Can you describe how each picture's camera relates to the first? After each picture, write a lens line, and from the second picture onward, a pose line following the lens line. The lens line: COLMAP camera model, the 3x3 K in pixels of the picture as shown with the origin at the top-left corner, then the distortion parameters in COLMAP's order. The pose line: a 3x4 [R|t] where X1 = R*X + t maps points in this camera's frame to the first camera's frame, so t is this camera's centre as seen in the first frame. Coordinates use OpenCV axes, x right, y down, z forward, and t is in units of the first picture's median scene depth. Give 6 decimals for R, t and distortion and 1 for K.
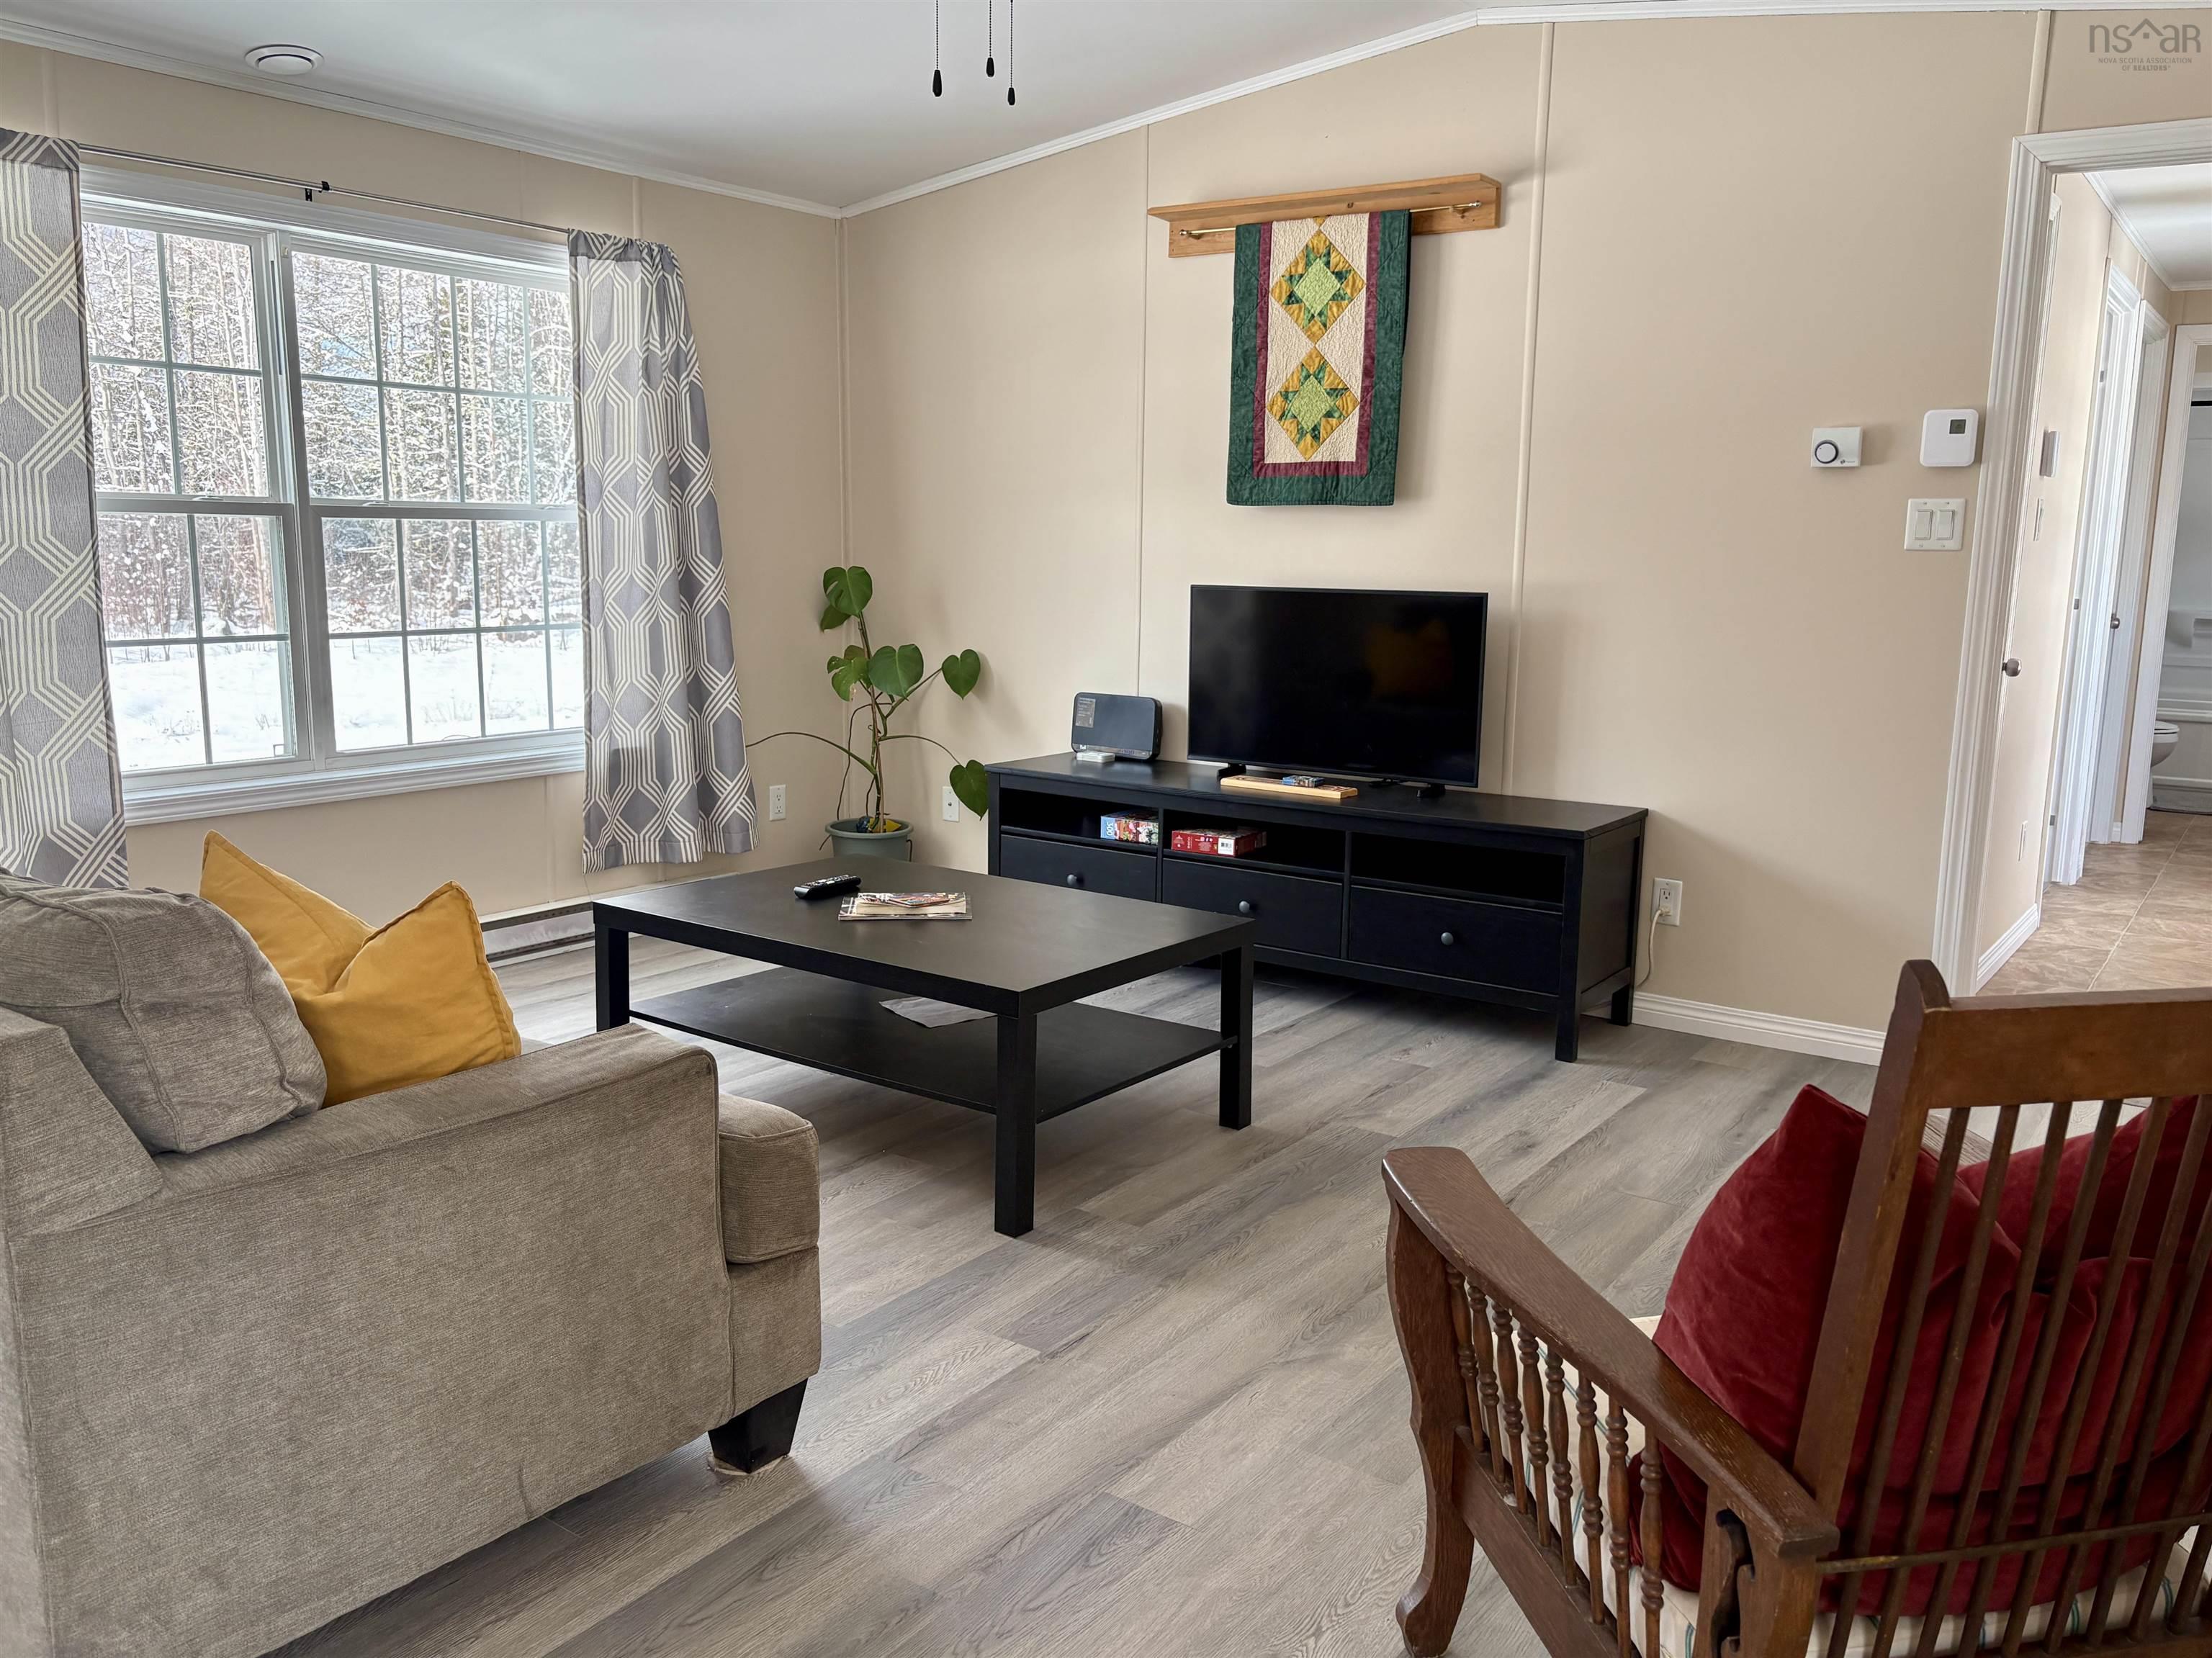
lens RADIAL K [[1675.5, 0, 1104.8], [0, 1675.5, 878.5], [0, 0, 1]] dist [0.001429, -0.010310]
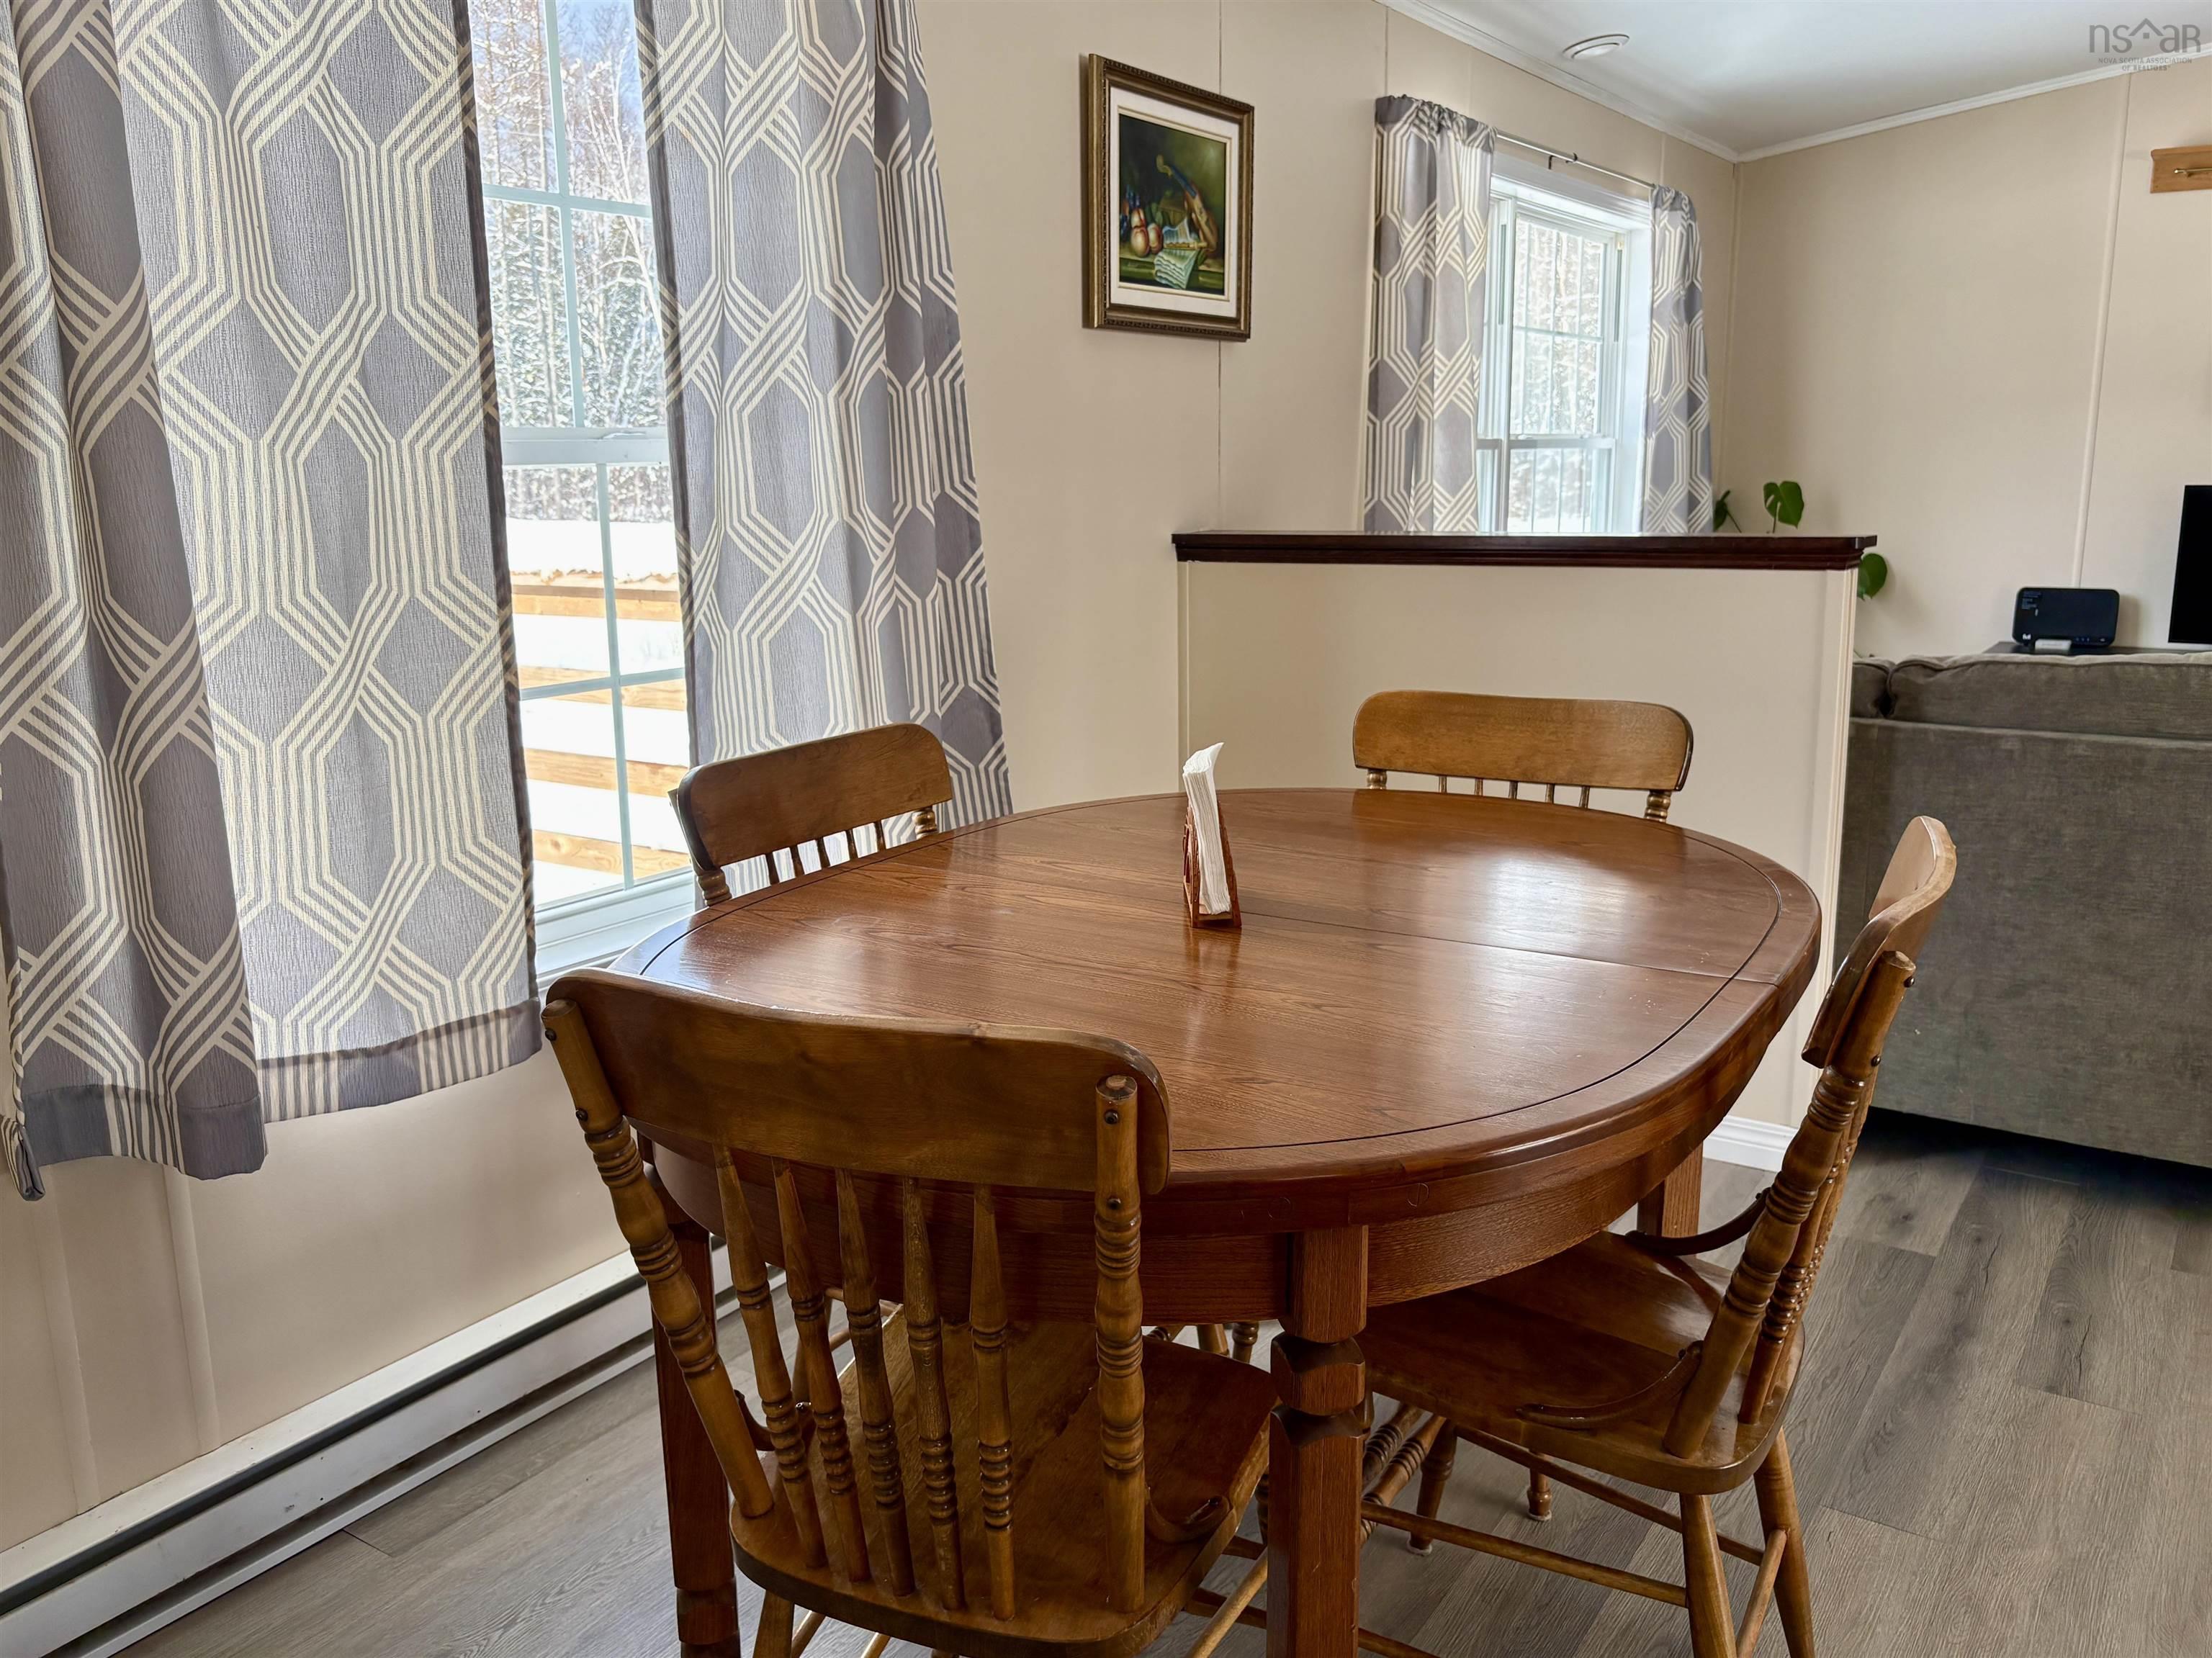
lens RADIAL K [[1755.6, 0, 1104.1], [0, 1755.6, 797.6], [0, 0, 1]] dist [0.011166, 0.006326]
pose [[0.998933, -0.034506, 0.030711, -0.752475], [0.034794, 0.999355, -0.008901, 0.018935], [-0.030384, 0.009960, 0.999489, -0.160455]]
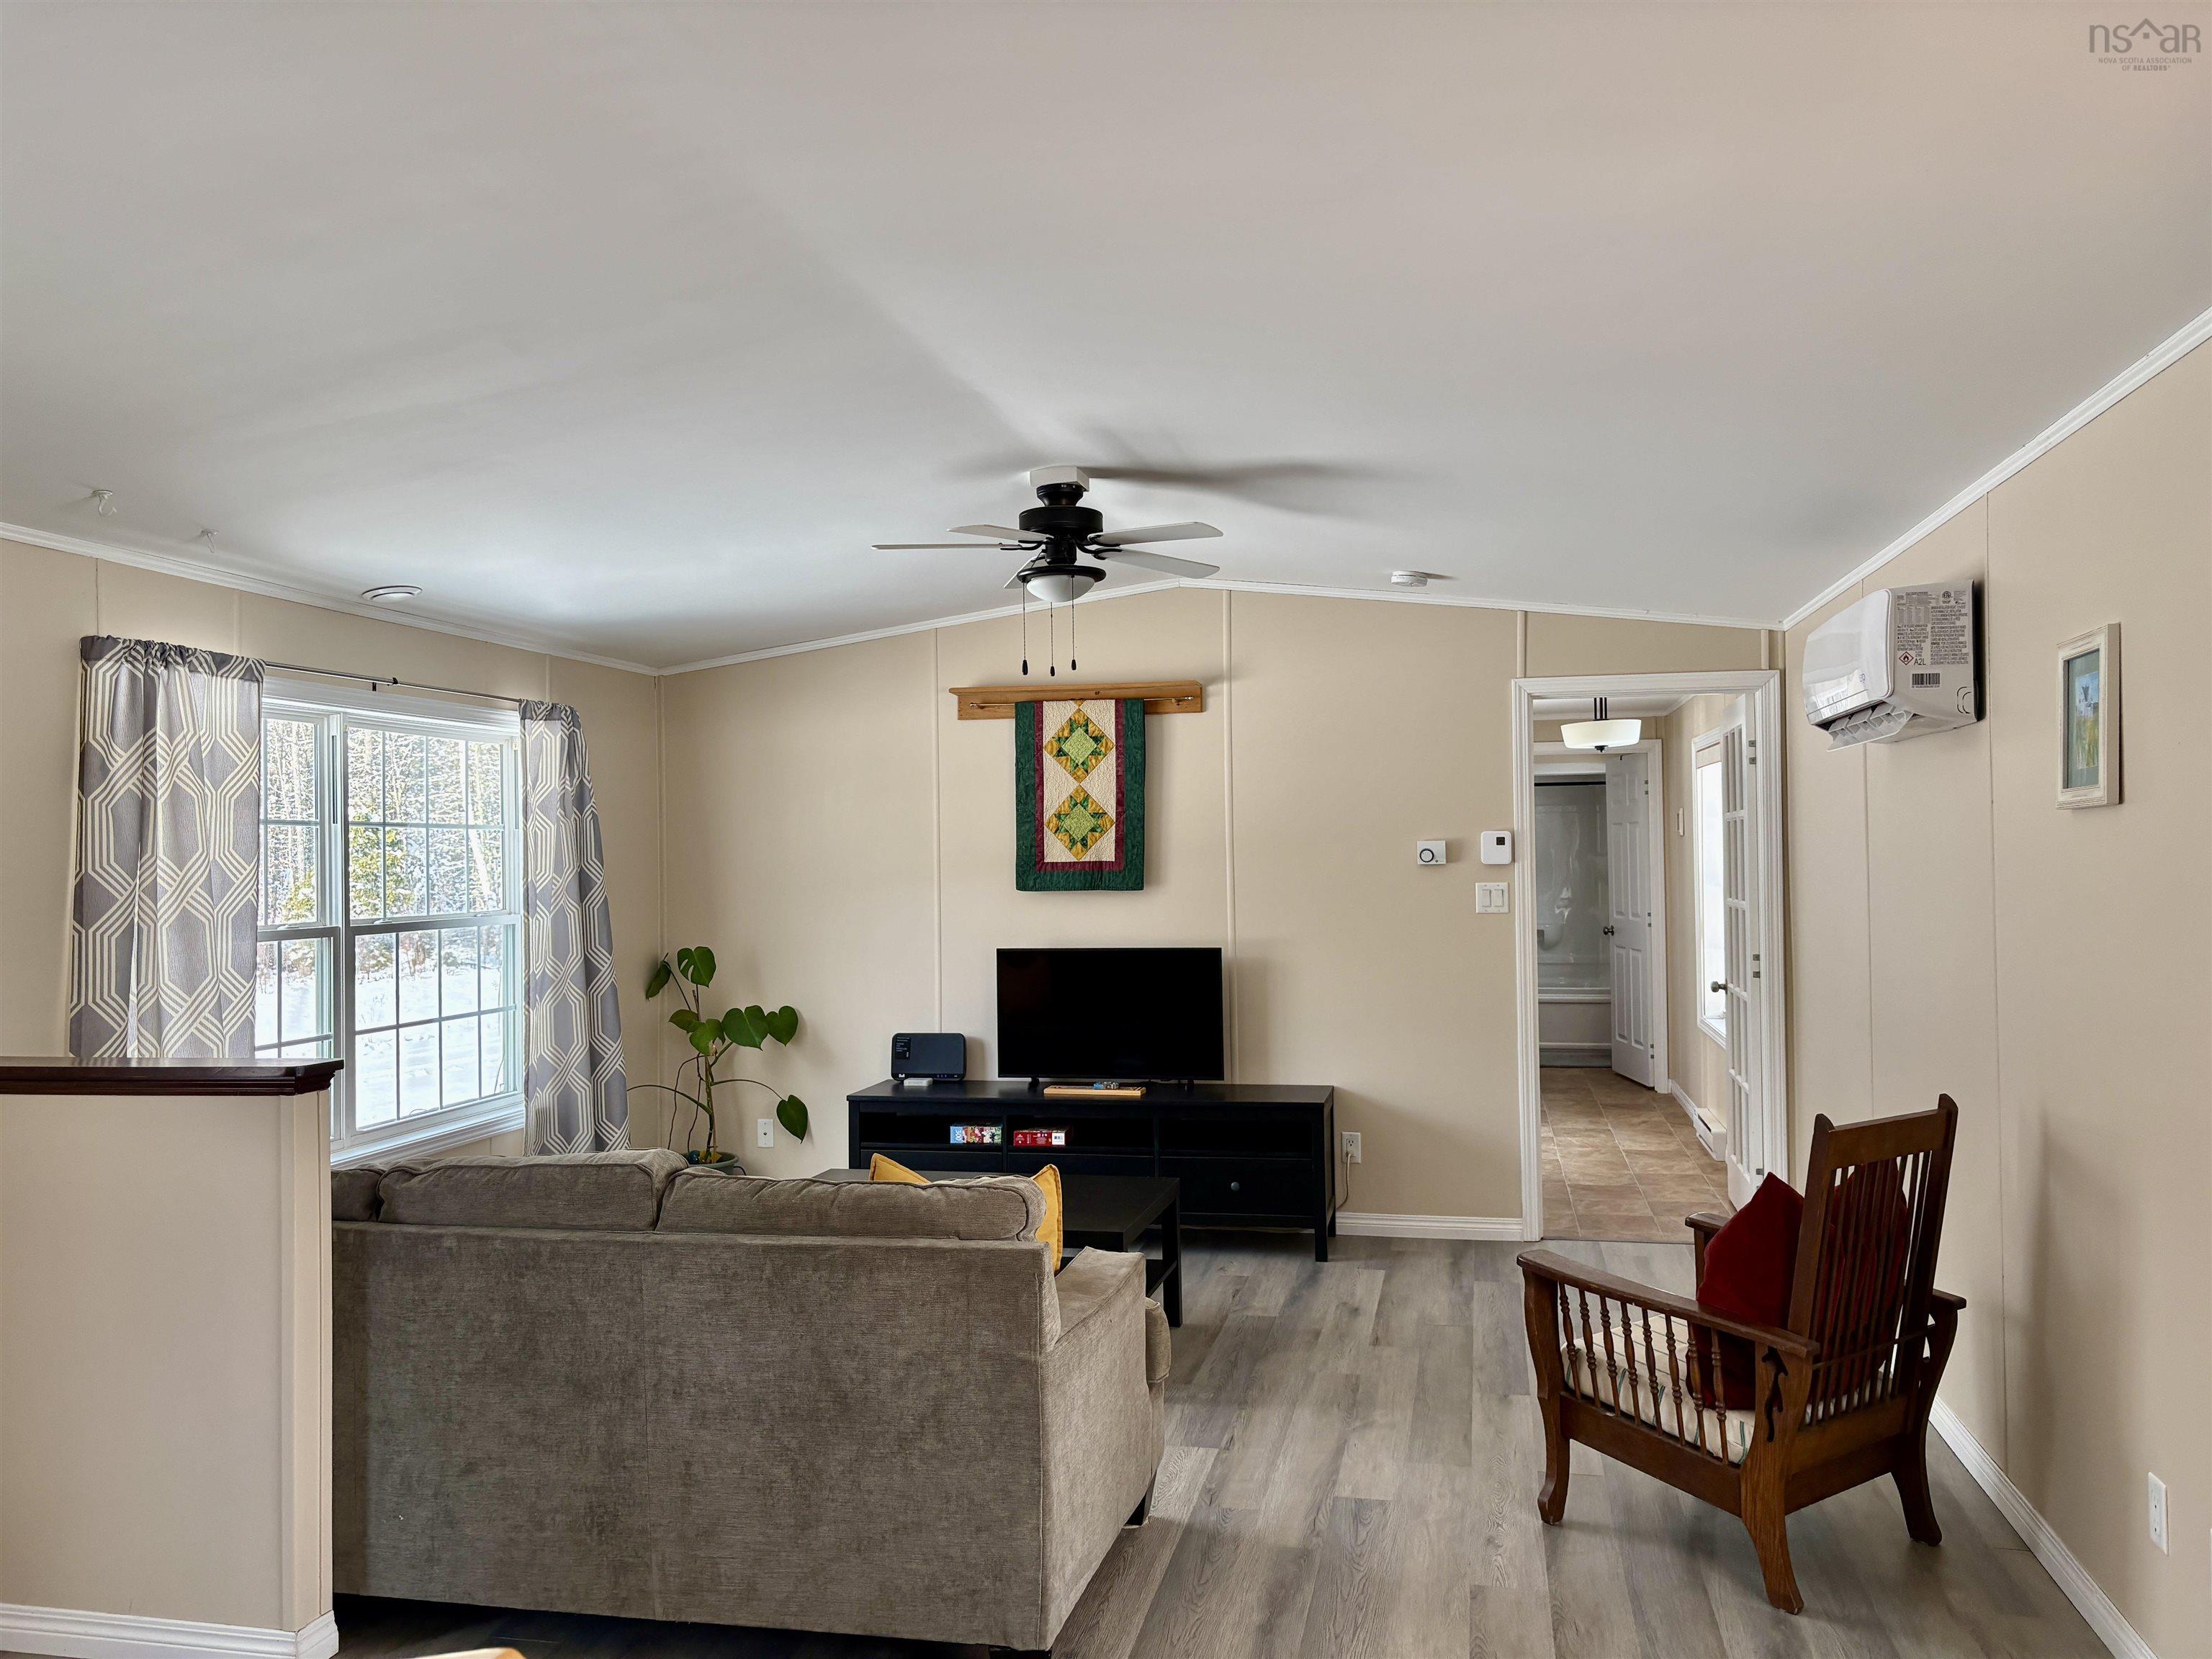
lens RADIAL K [[1668.7, 0, 1104.6], [0, 1668.7, 823.1], [0, 0, 1]] dist [0.055733, -0.004808]
pose [[0.917910, -0.019916, 0.396288, -0.430680], [0.106202, 0.974632, -0.197012, 0.002796], [-0.382311, 0.222926, 0.896740, -0.300819]]
